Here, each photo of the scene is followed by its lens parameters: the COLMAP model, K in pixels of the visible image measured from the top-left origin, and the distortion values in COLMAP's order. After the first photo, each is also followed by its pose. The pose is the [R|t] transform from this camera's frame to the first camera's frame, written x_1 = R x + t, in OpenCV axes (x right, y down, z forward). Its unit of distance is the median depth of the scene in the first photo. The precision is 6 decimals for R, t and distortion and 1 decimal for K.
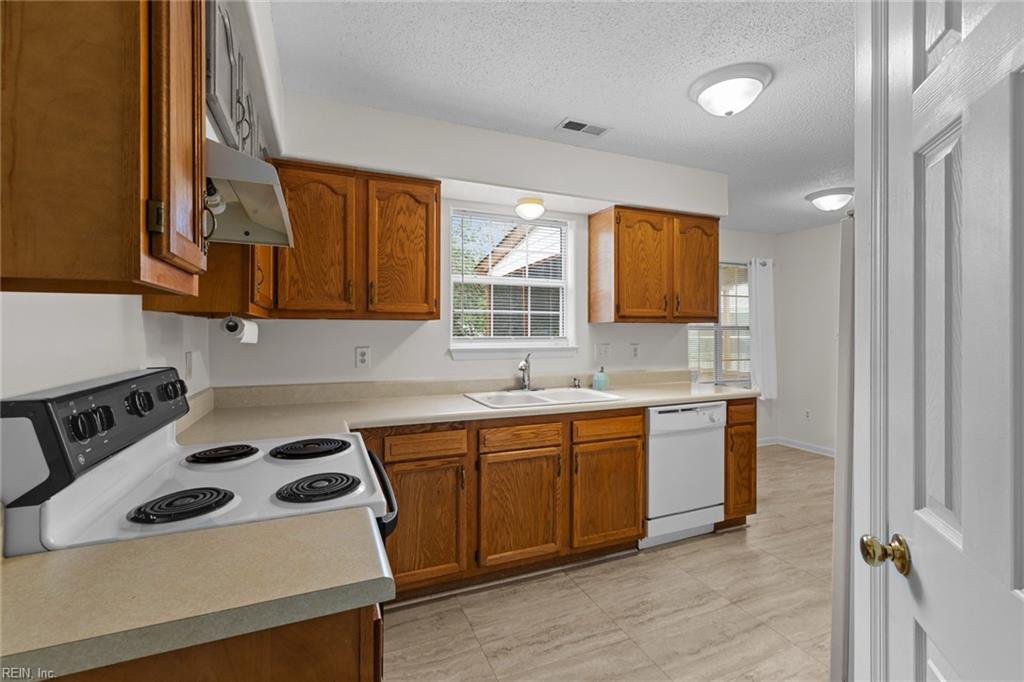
lens RADIAL K [[442.2, 0, 512.0], [0, 442.2, 337.1], [0, 0, 1]] dist [0.011251, 0.000130]
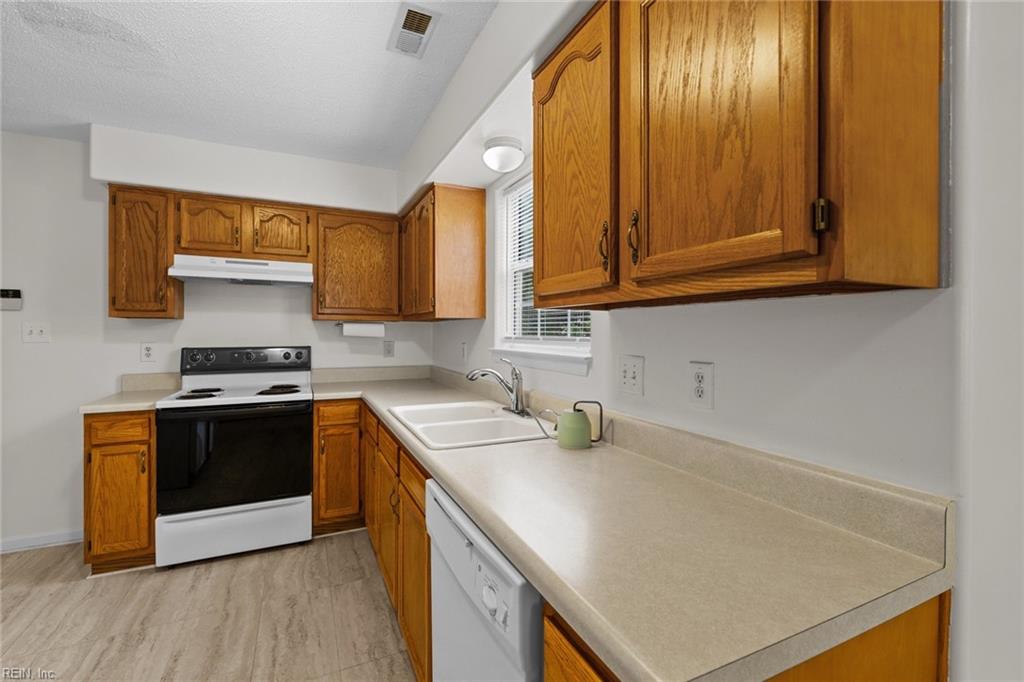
lens RADIAL K [[442.2, 0, 504.6], [0, 442.2, 336.4], [0, 0, 1]] dist [0.011251, 0.000130]
pose [[0.028844, 0.009082, -0.999543, 0.867915], [-0.003962, 0.999952, 0.008972, -0.010427], [0.999576, 0.003701, 0.028878, 1.133064]]
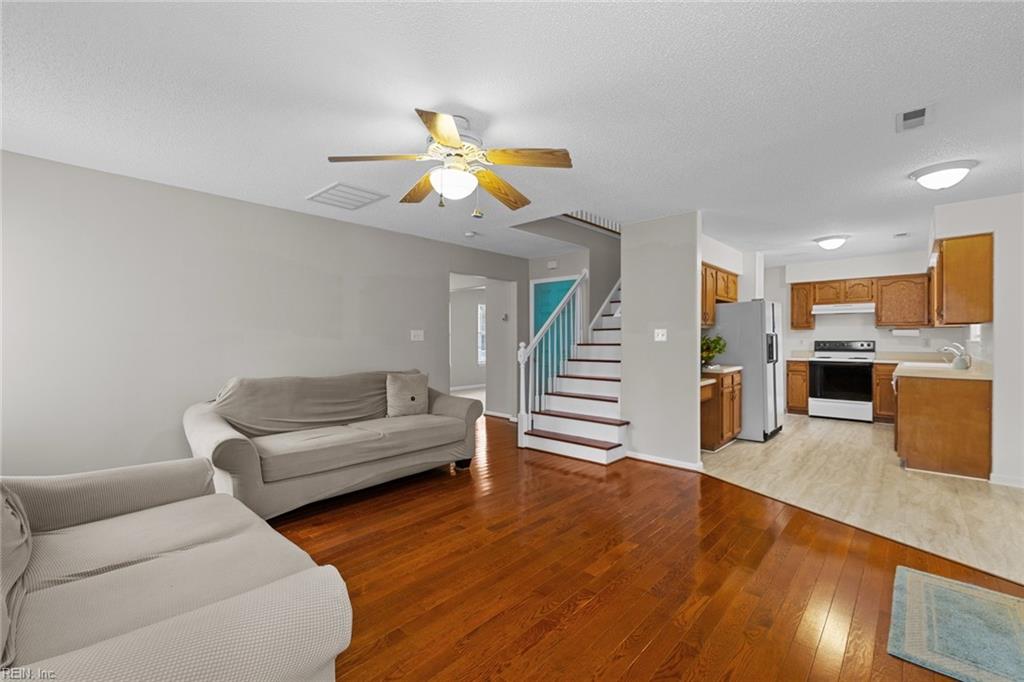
lens RADIAL K [[442.2, 0, 506.2], [0, 442.2, 336.2], [0, 0, 1]] dist [0.011251, 0.000130]
pose [[-0.911961, -0.002010, -0.410272, 2.812459], [-0.000922, 0.999996, -0.002851, 0.013948], [0.410276, -0.002222, -0.911959, 2.203339]]
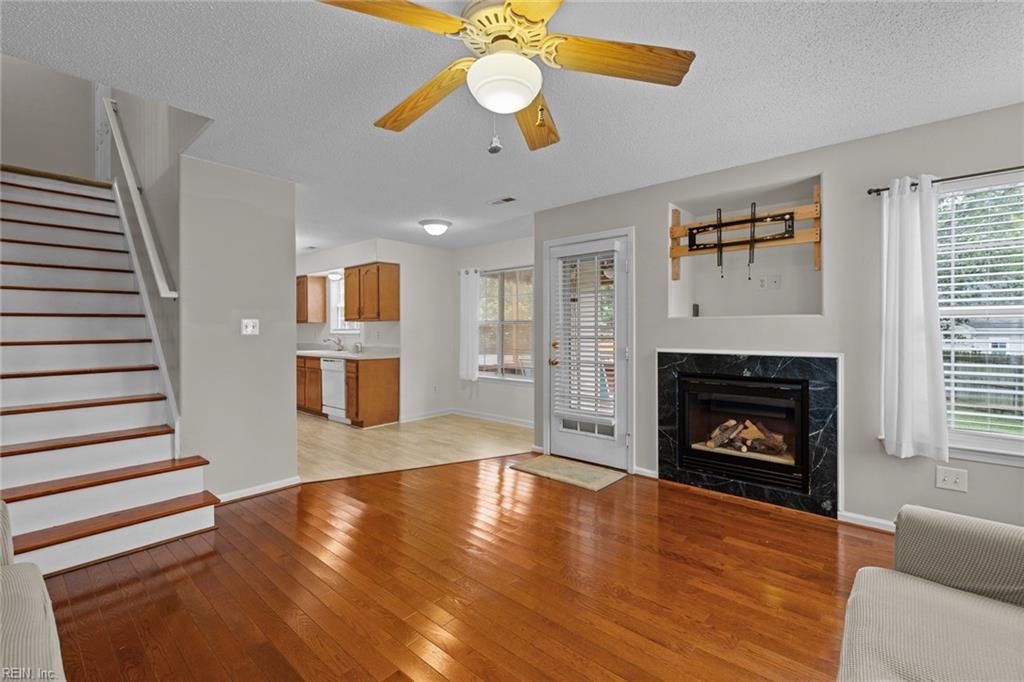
lens RADIAL K [[442.2, 0, 516.4], [0, 442.2, 335.8], [0, 0, 1]] dist [0.011251, 0.000130]
pose [[0.446296, 0.008503, -0.894845, 3.095405], [-0.001628, 0.999961, 0.008690, 0.017801], [0.894884, -0.002421, 0.446293, 0.927952]]
